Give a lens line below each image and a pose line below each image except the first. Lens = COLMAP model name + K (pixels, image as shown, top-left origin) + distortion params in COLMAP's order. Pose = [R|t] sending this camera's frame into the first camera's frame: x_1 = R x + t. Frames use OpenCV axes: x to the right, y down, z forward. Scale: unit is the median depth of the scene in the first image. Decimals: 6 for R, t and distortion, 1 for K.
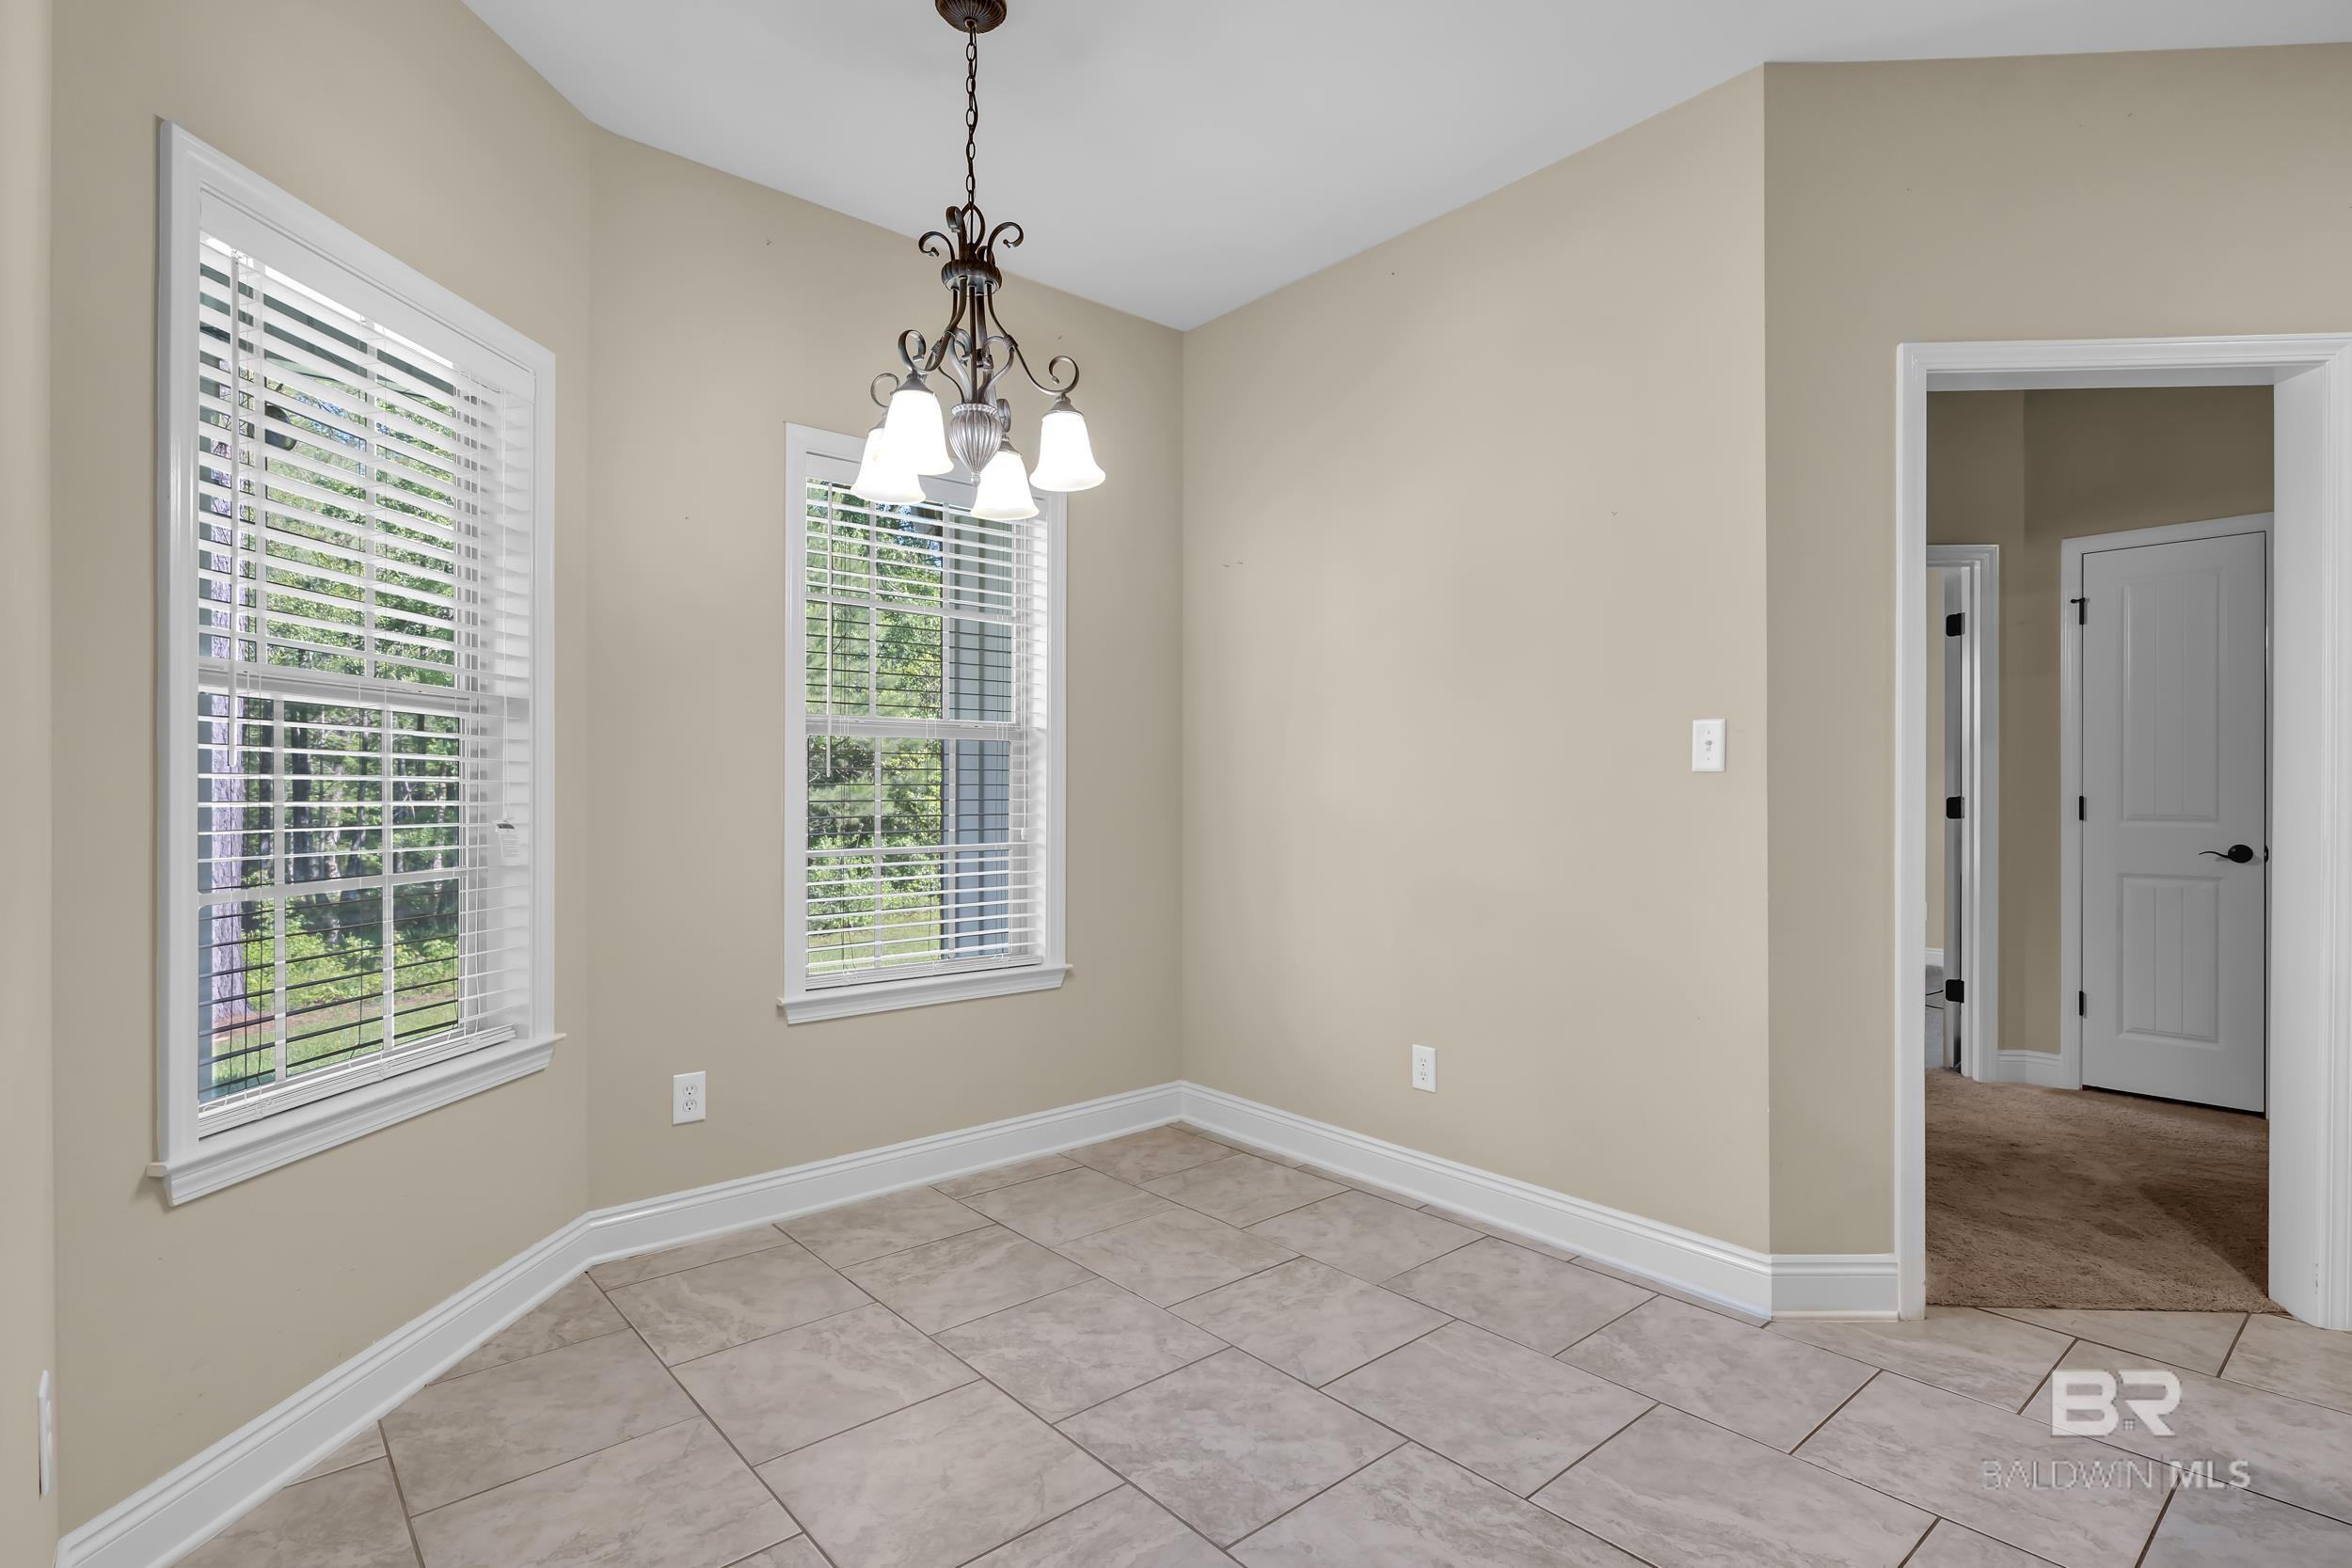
lens RADIAL K [[1150.8, 0, 1184.7], [0, 1150.8, 790.3], [0, 0, 1]] dist [0.000690, 0.000507]
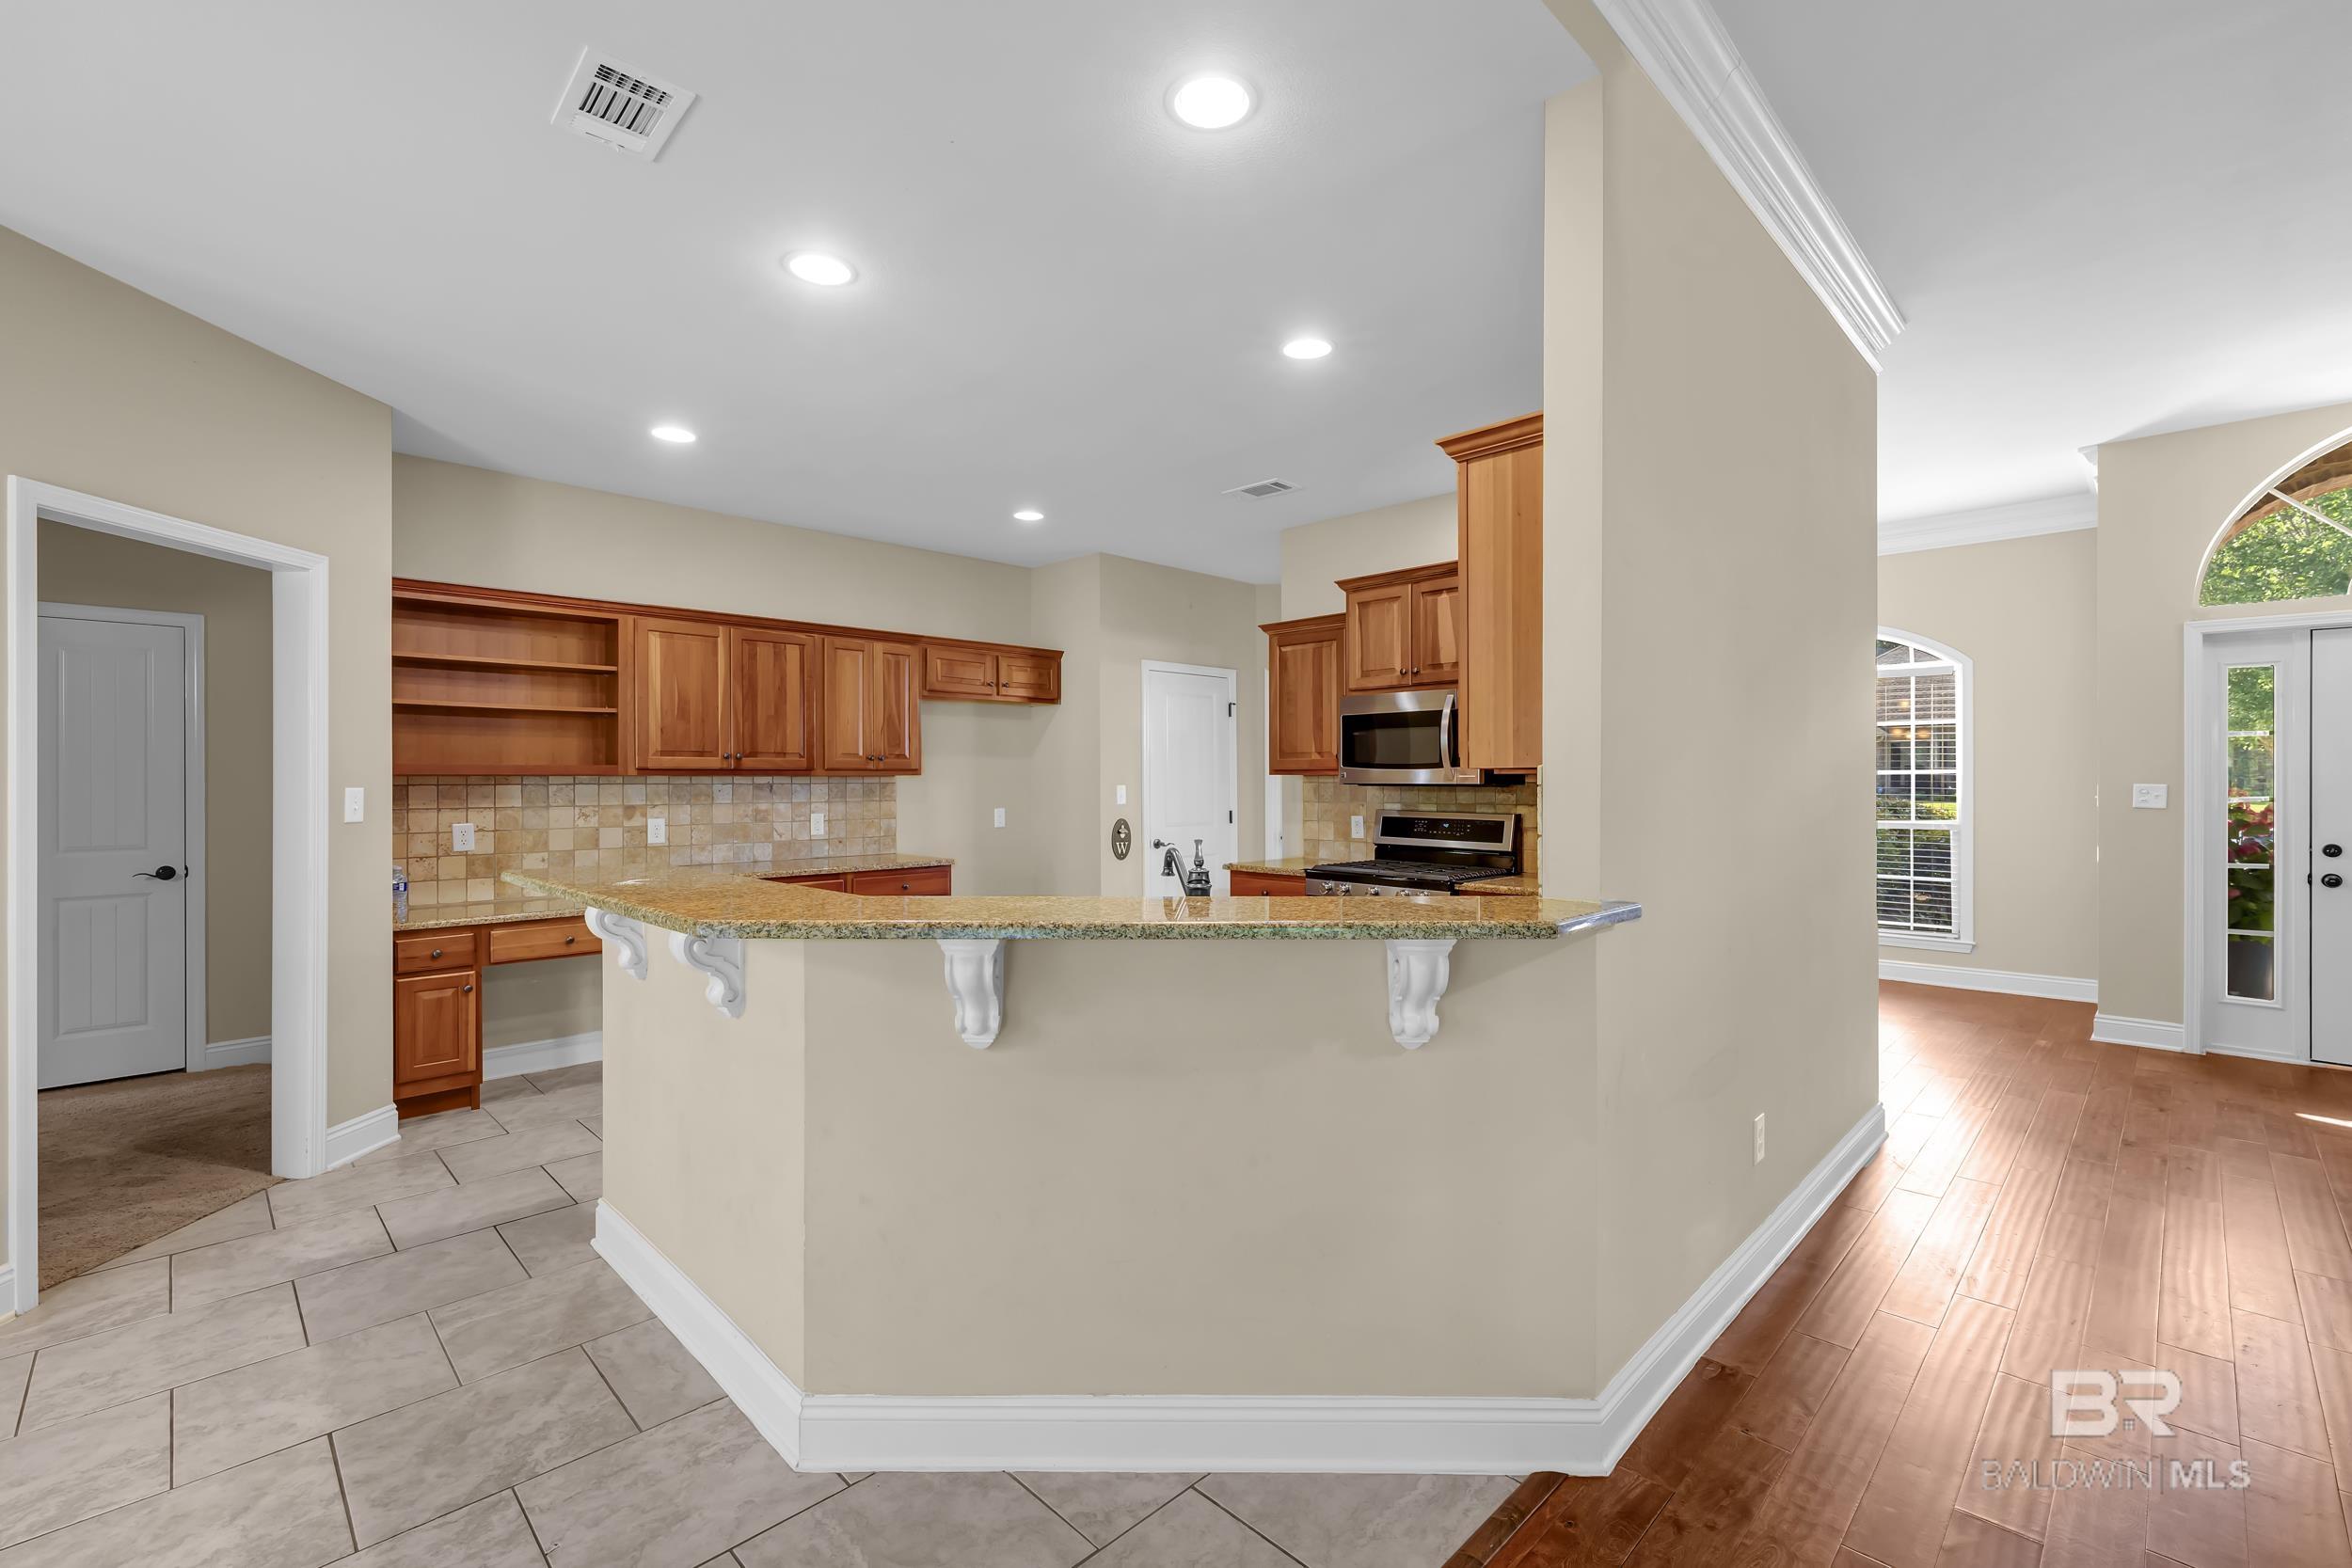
lens RADIAL K [[1000.2, 0, 1186.4], [0, 1000.2, 783.2], [0, 0, 1]] dist [-0.000750, 0.000436]
pose [[-0.066006, -0.004840, 0.997807, -0.433099], [0.003693, 0.999980, 0.005095, -0.073583], [-0.997812, 0.004021, -0.065987, -0.106008]]
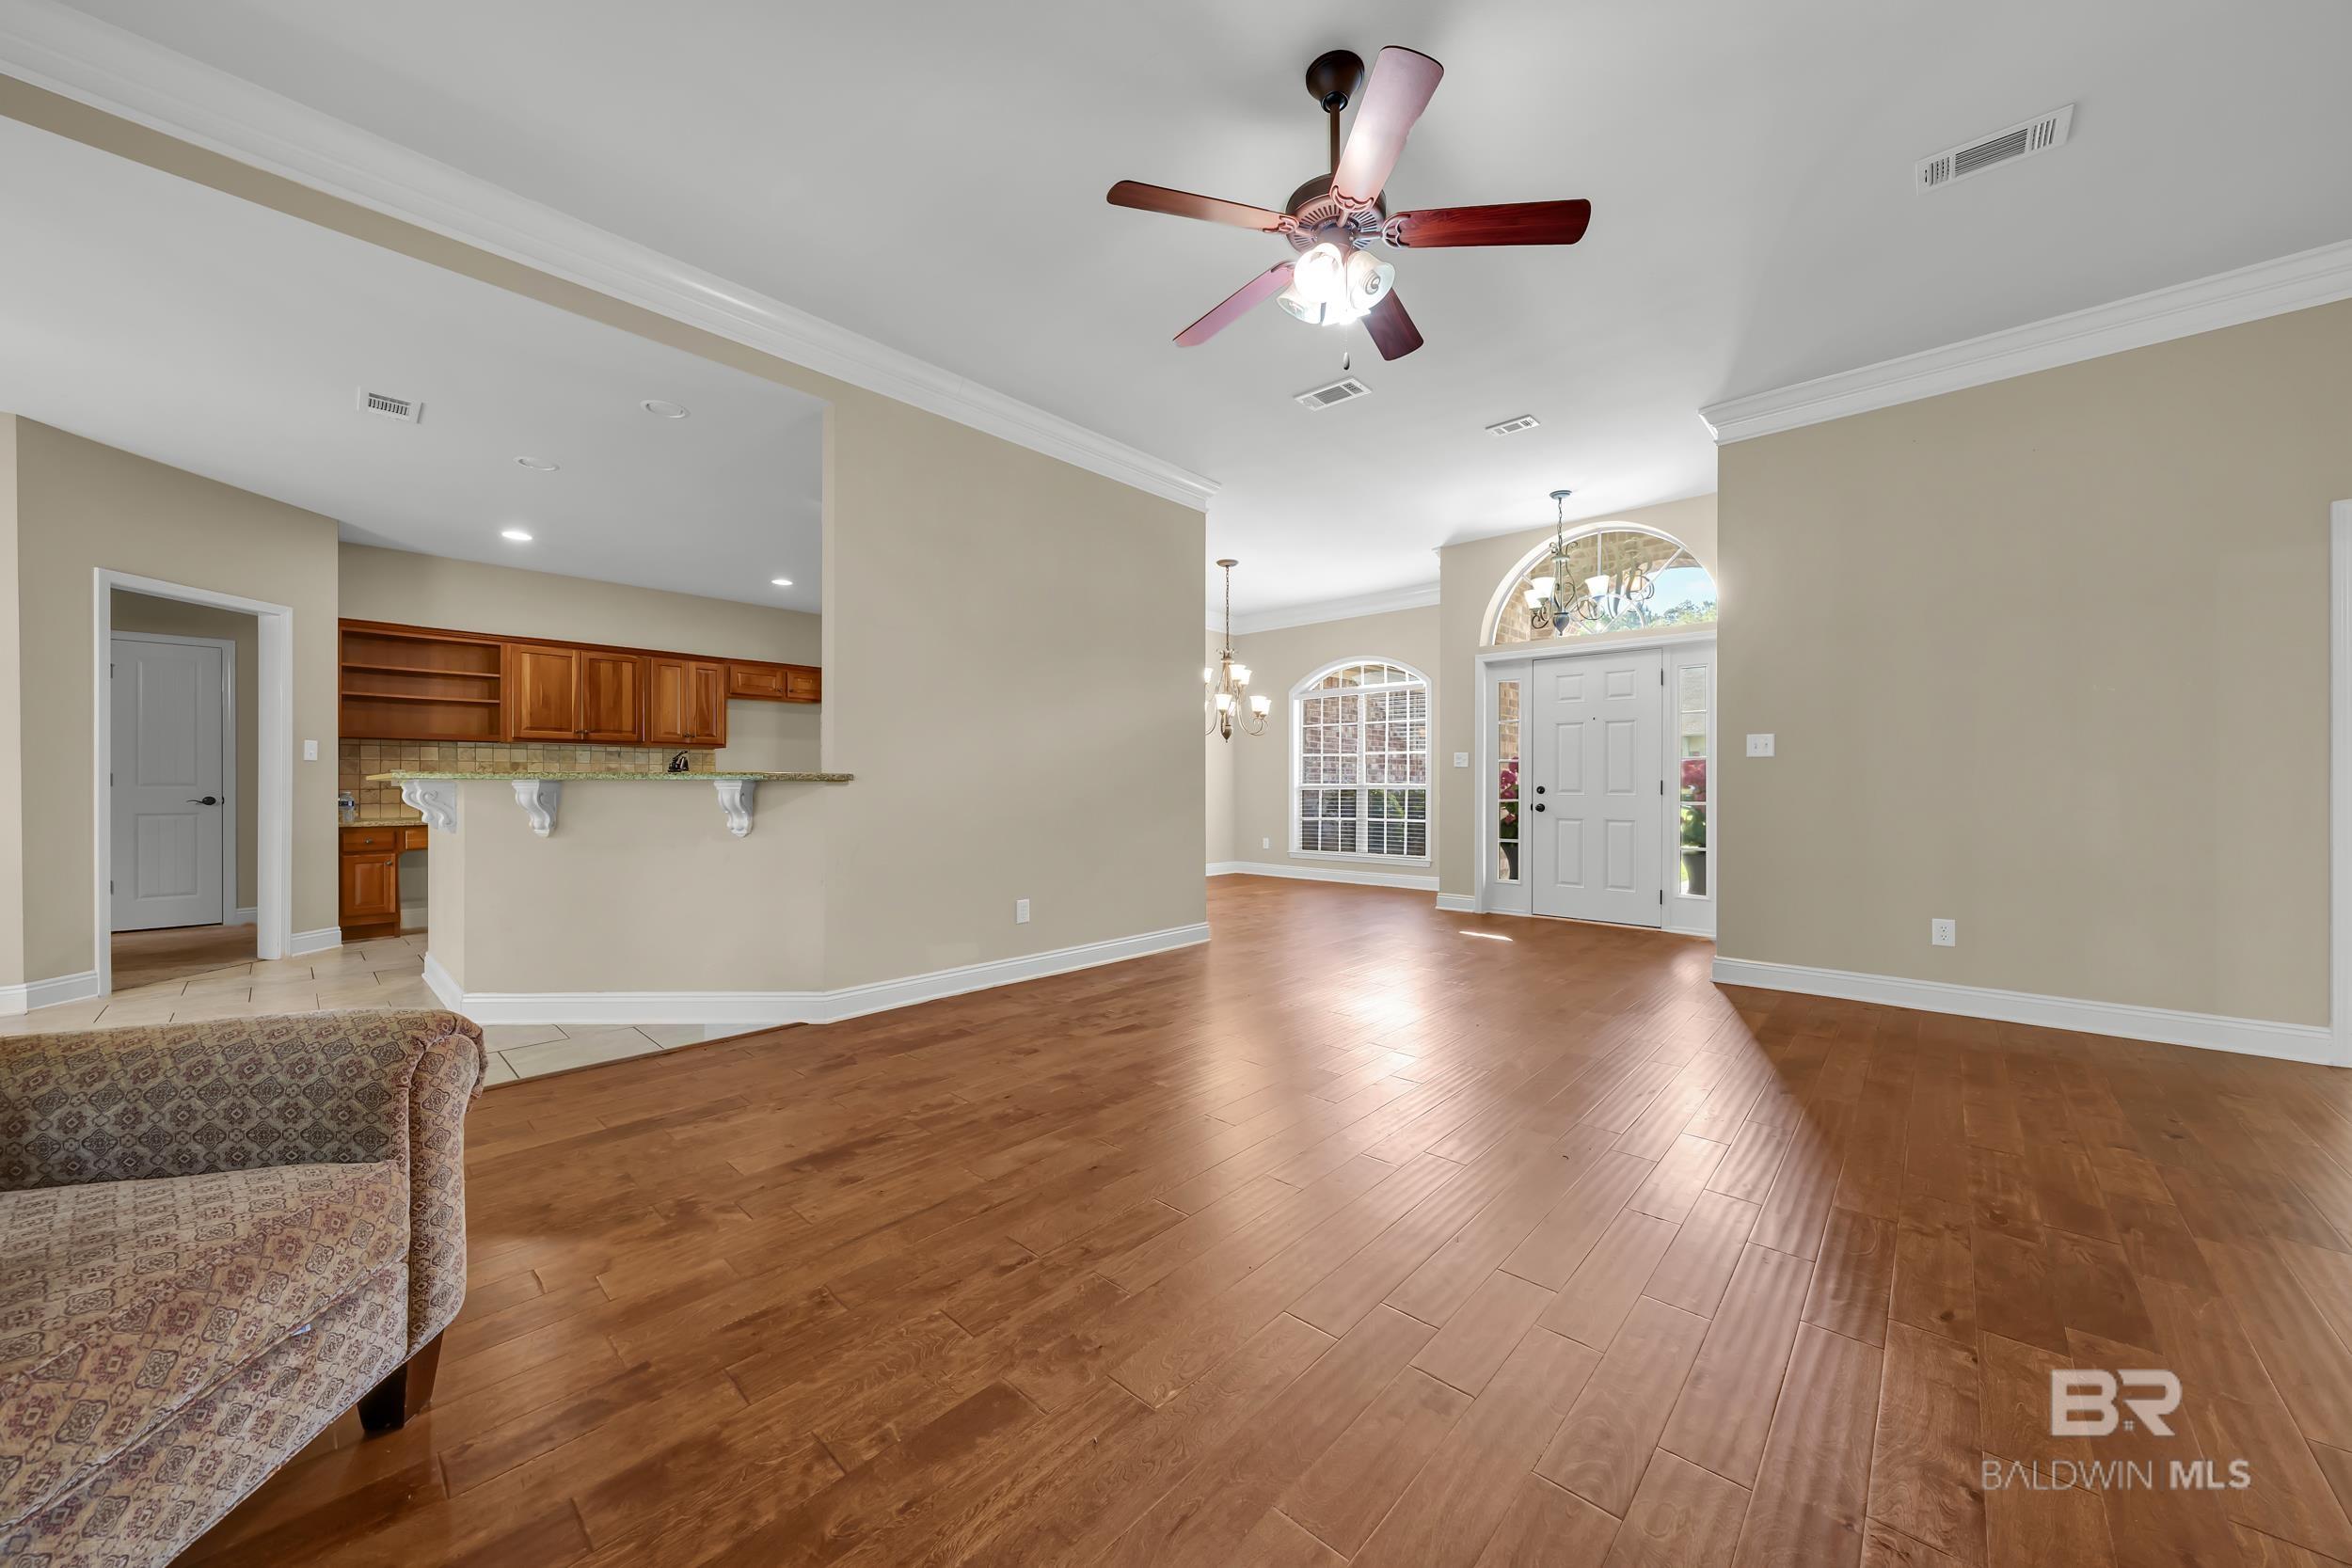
lens RADIAL K [[812.6, 0, 1165.1], [0, 812.6, 785.6], [0, 0, 1]] dist [-0.001647, 0.000229]
pose [[-0.104970, -0.006022, 0.994457, -1.114975], [0.000970, 0.999981, 0.006158, 0.032111], [-0.994475, 0.001611, -0.104962, -0.868518]]
